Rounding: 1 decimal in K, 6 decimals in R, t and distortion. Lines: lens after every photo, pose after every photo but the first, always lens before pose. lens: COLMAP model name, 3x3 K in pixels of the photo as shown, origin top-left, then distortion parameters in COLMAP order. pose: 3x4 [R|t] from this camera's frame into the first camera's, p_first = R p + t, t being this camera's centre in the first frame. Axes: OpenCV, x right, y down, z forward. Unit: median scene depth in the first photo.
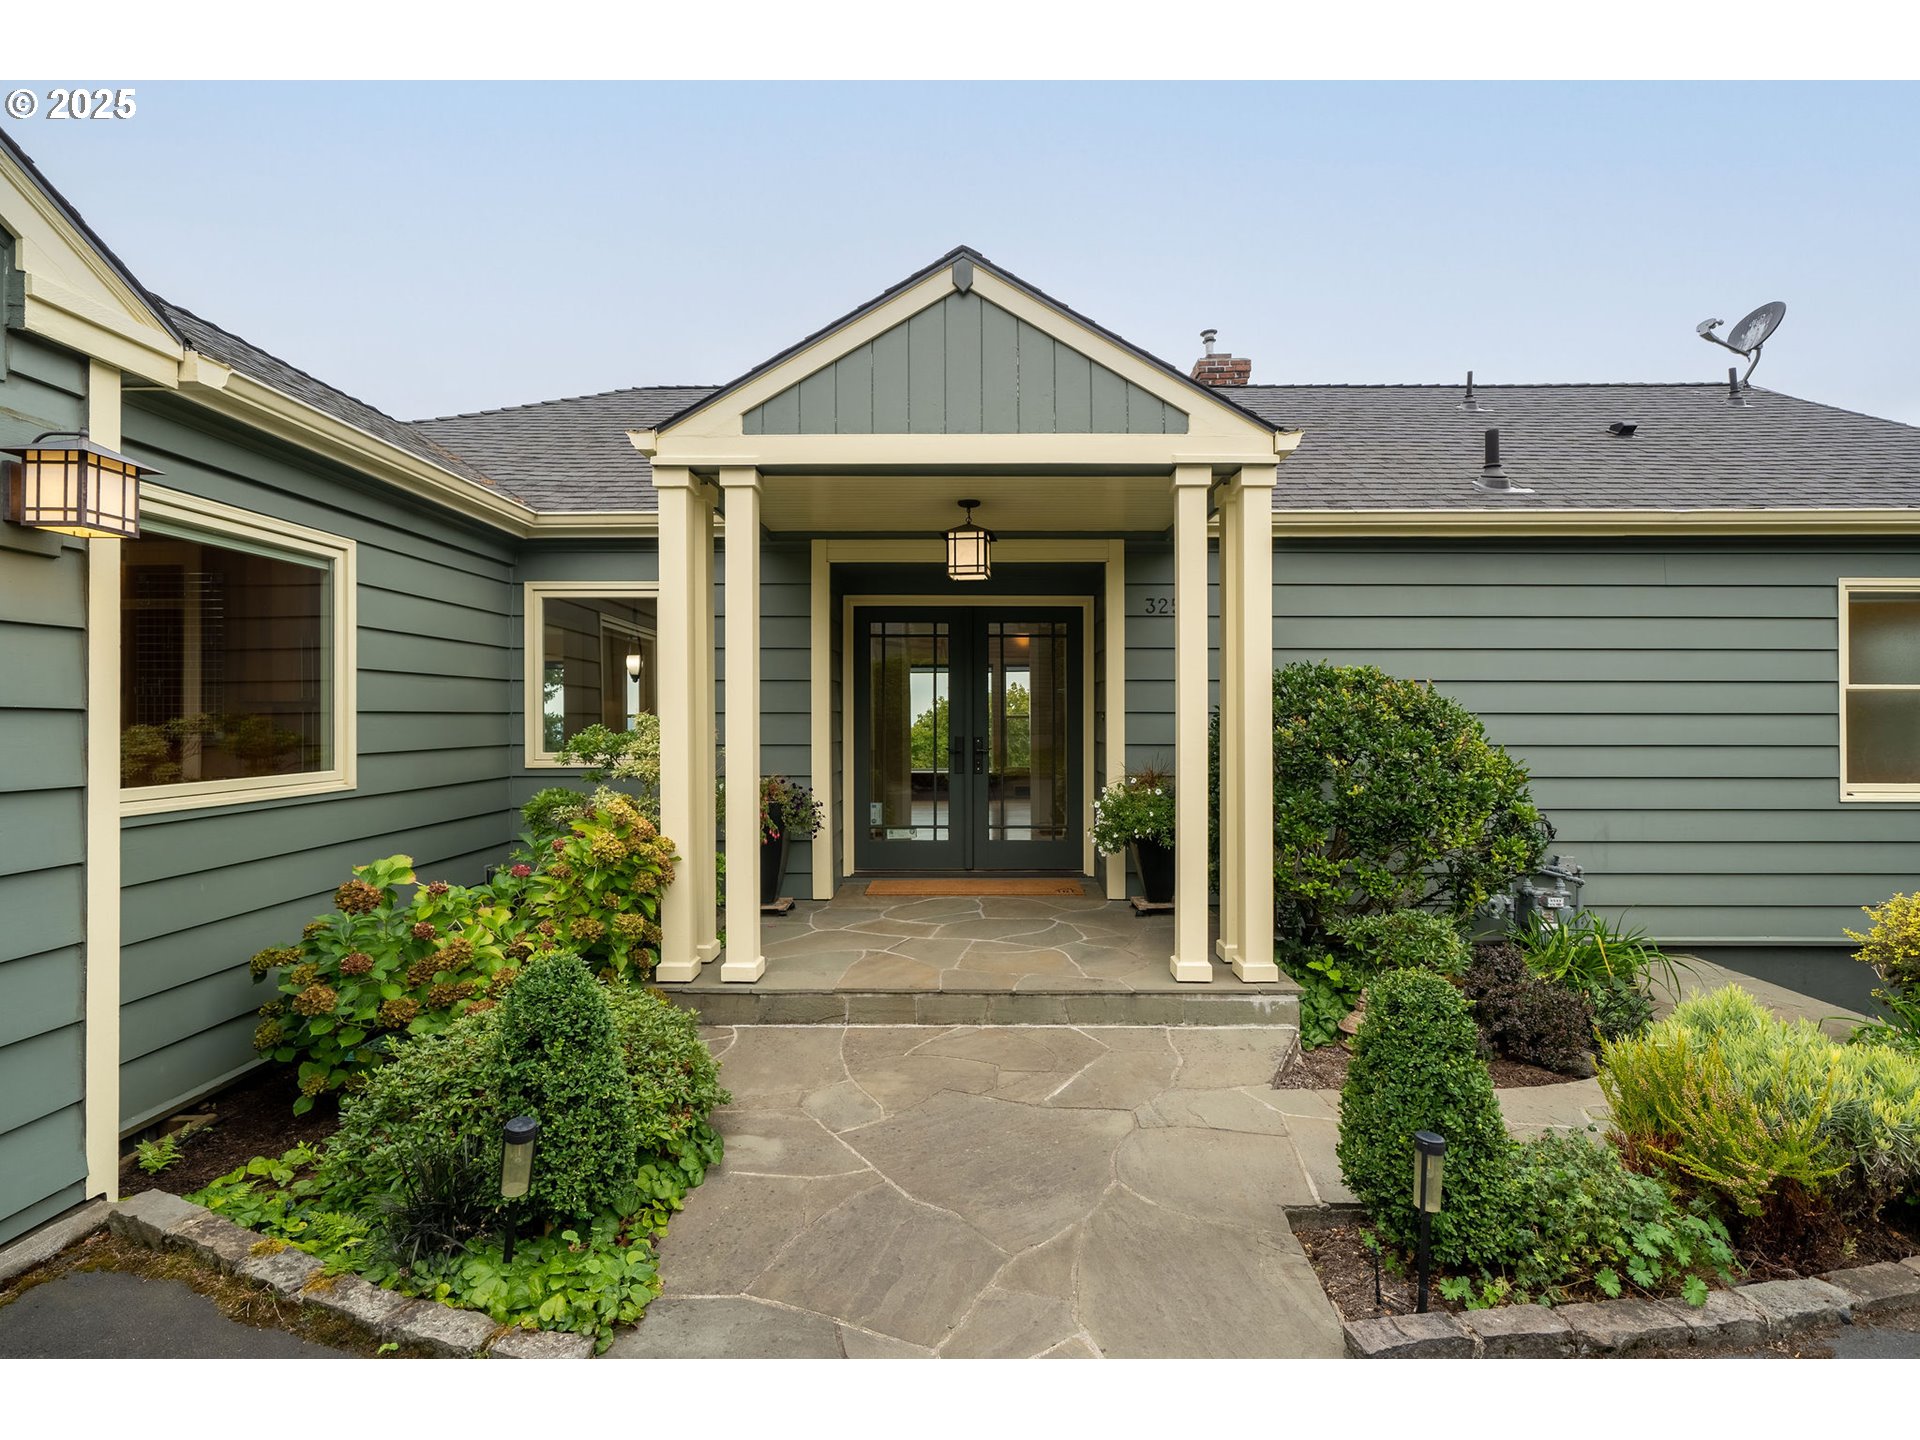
lens RADIAL K [[880.9, 0, 963.9], [0, 880.9, 691.2], [0, 0, 1]] dist [0.001139, 0.000188]
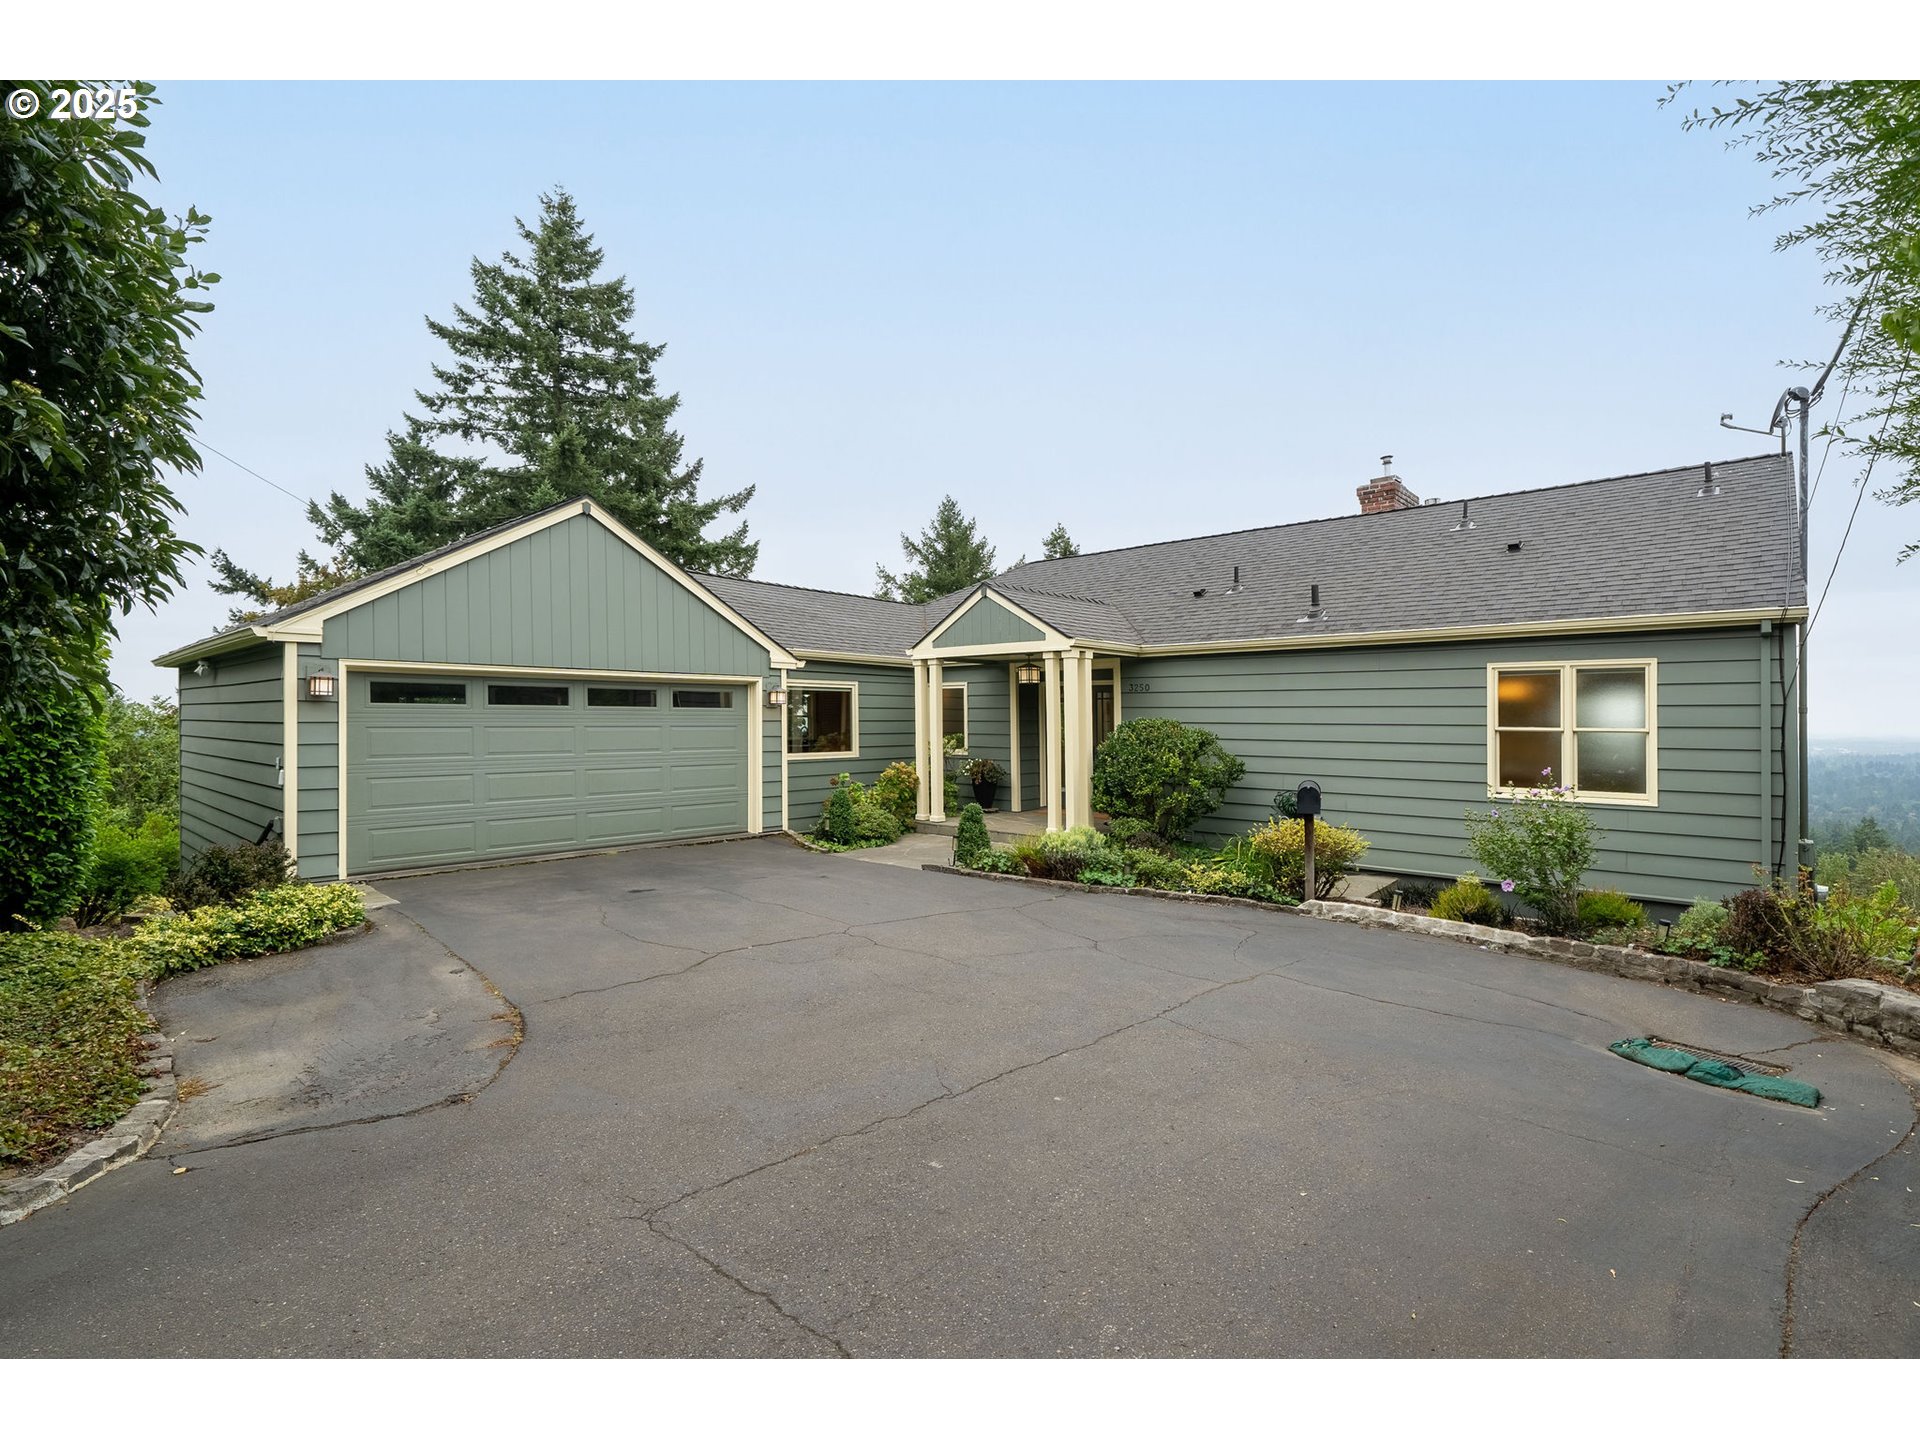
lens RADIAL K [[769.2, 0, 963.5], [0, 769.2, 711.7], [0, 0, 1]] dist [-0.000893, -0.000186]
pose [[0.764793, -0.005051, -0.644257, 1.601026], [0.014439, 0.999852, 0.009302, -0.088290], [0.644115, -0.016417, 0.764753, -1.033701]]
